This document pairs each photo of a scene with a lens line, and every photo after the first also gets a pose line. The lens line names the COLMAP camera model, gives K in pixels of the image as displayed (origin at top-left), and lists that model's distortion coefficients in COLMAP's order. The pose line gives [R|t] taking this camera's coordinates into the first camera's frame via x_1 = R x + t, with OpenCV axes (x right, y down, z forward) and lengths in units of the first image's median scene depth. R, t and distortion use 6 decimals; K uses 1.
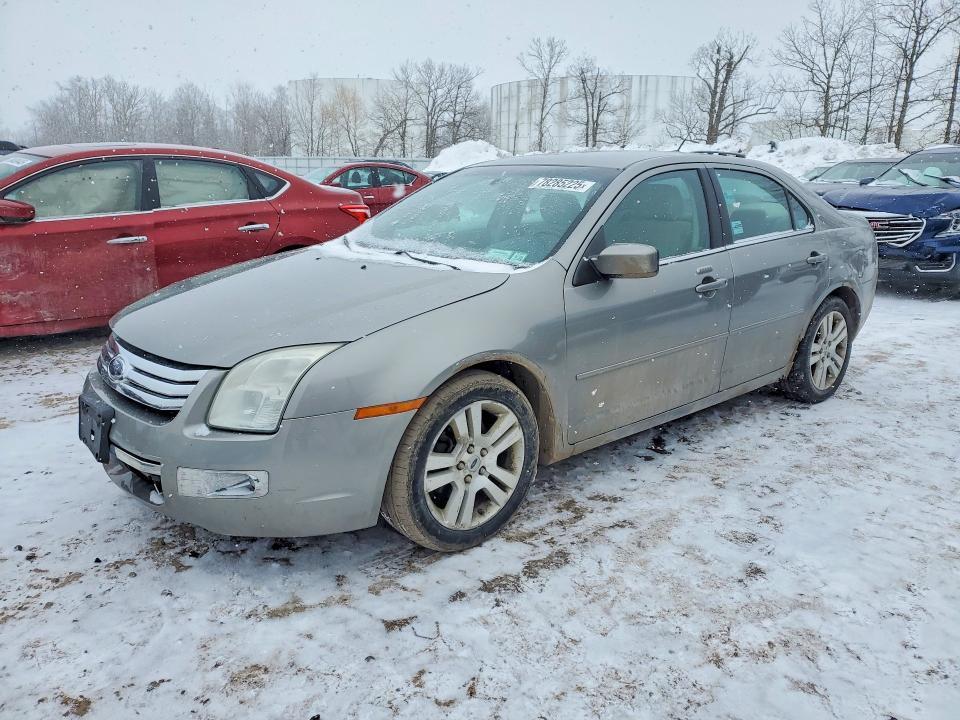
lens RADIAL K [[727.6, 0, 477.2], [0, 727.6, 359.7], [0, 0, 1]] dist [0.014977, 0.005002]
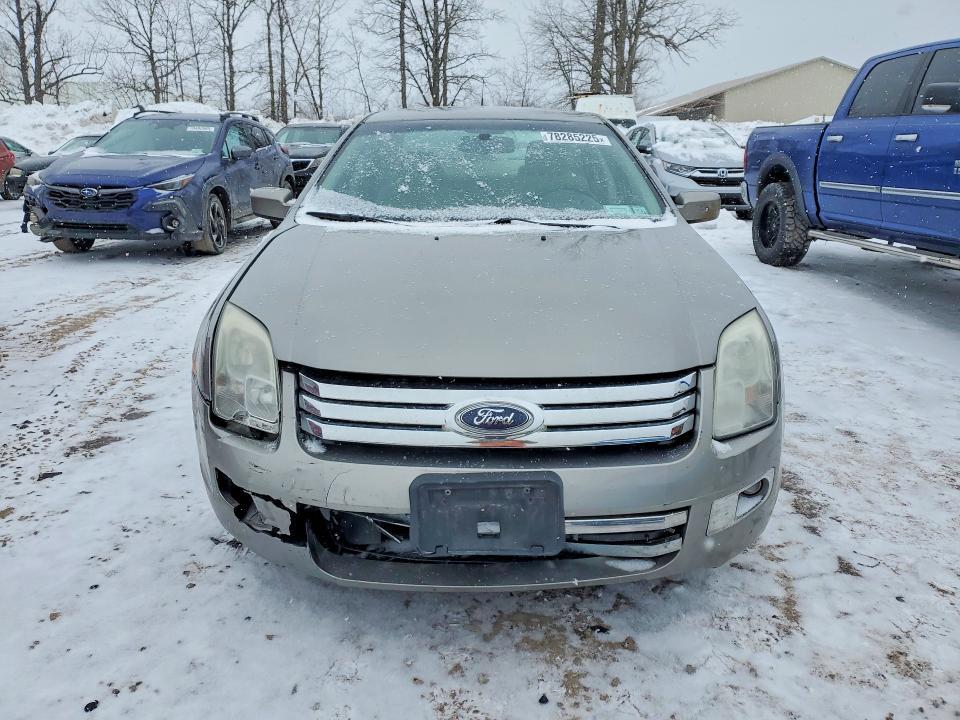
lens RADIAL K [[727.6, 0, 476.7], [0, 727.6, 359.6], [0, 0, 1]] dist [0.014977, 0.005002]
pose [[0.670804, -0.220483, 0.708102, -0.900904], [0.189608, 0.974041, 0.123668, -0.118587], [-0.716987, 0.051304, 0.695196, 0.519205]]
